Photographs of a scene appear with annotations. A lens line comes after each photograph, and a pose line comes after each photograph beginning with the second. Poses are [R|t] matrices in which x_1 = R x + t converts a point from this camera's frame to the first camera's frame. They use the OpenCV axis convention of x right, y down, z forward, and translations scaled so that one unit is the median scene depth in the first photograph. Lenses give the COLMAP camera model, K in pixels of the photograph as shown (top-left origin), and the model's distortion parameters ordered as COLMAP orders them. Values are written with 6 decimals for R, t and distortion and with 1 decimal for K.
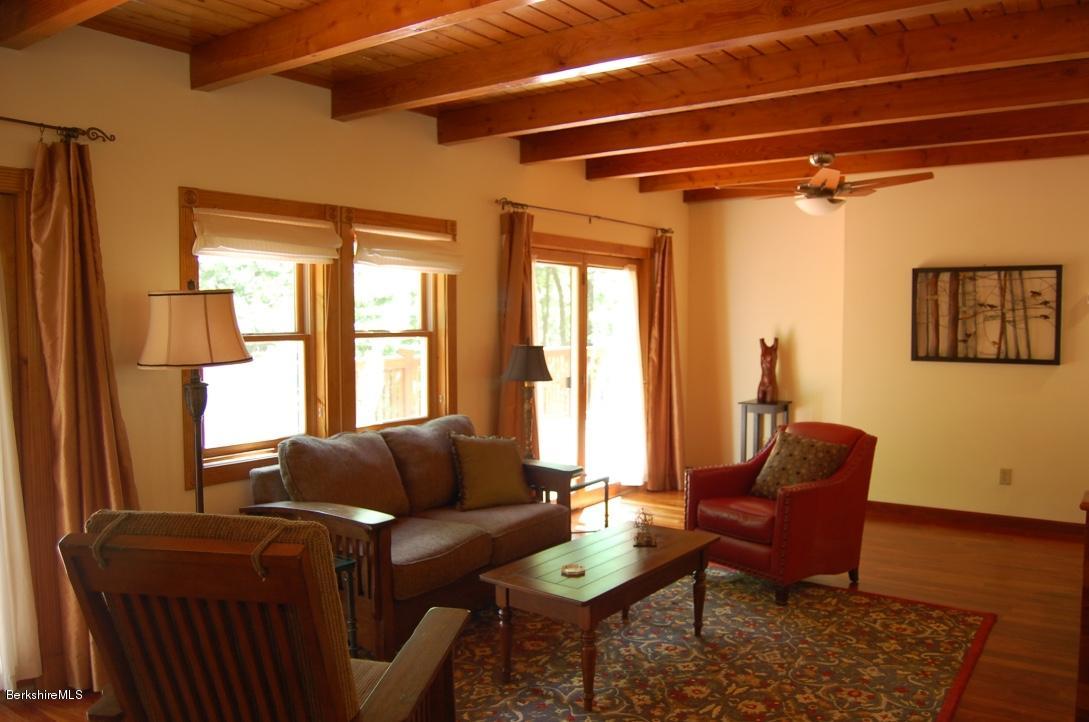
lens RADIAL K [[851.2, 0, 544.5], [0, 851.2, 361.0], [0, 0, 1]] dist [-0.101965, 0.048665]
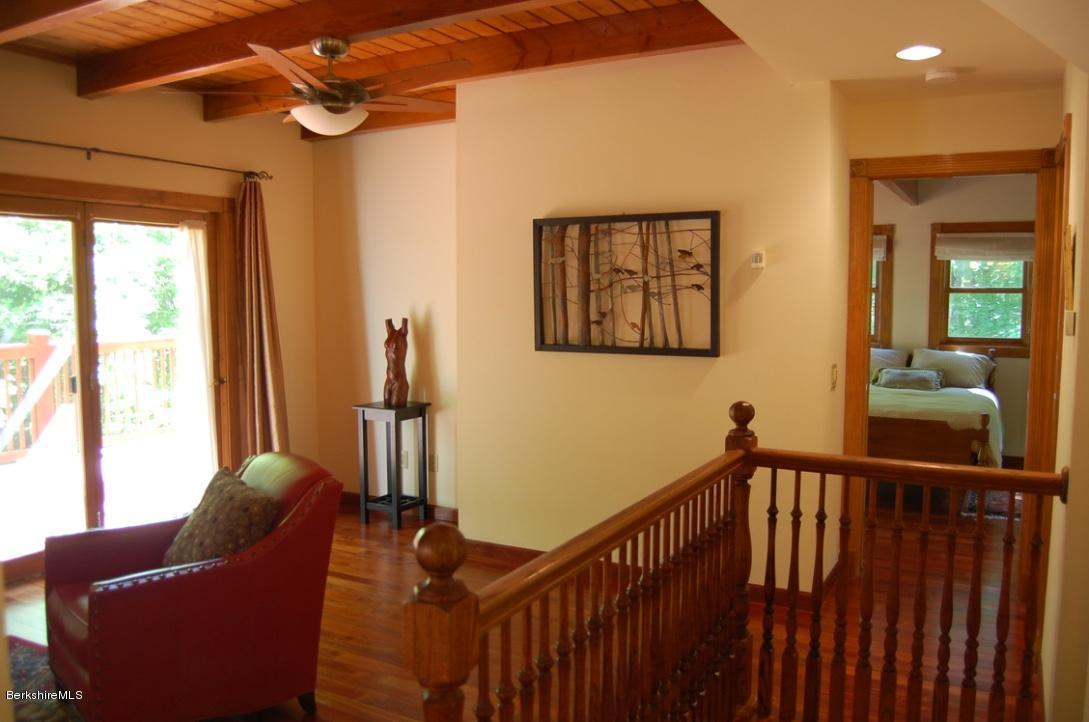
lens RADIAL K [[851.2, 0, 544.5], [0, 851.2, 361.0], [0, 0, 1]] dist [-0.101965, 0.048665]
pose [[0.993918, -0.010253, 0.109646, 0.384679], [0.007273, 0.999594, 0.027542, -0.011742], [-0.109884, -0.026577, 0.993589, 0.296335]]
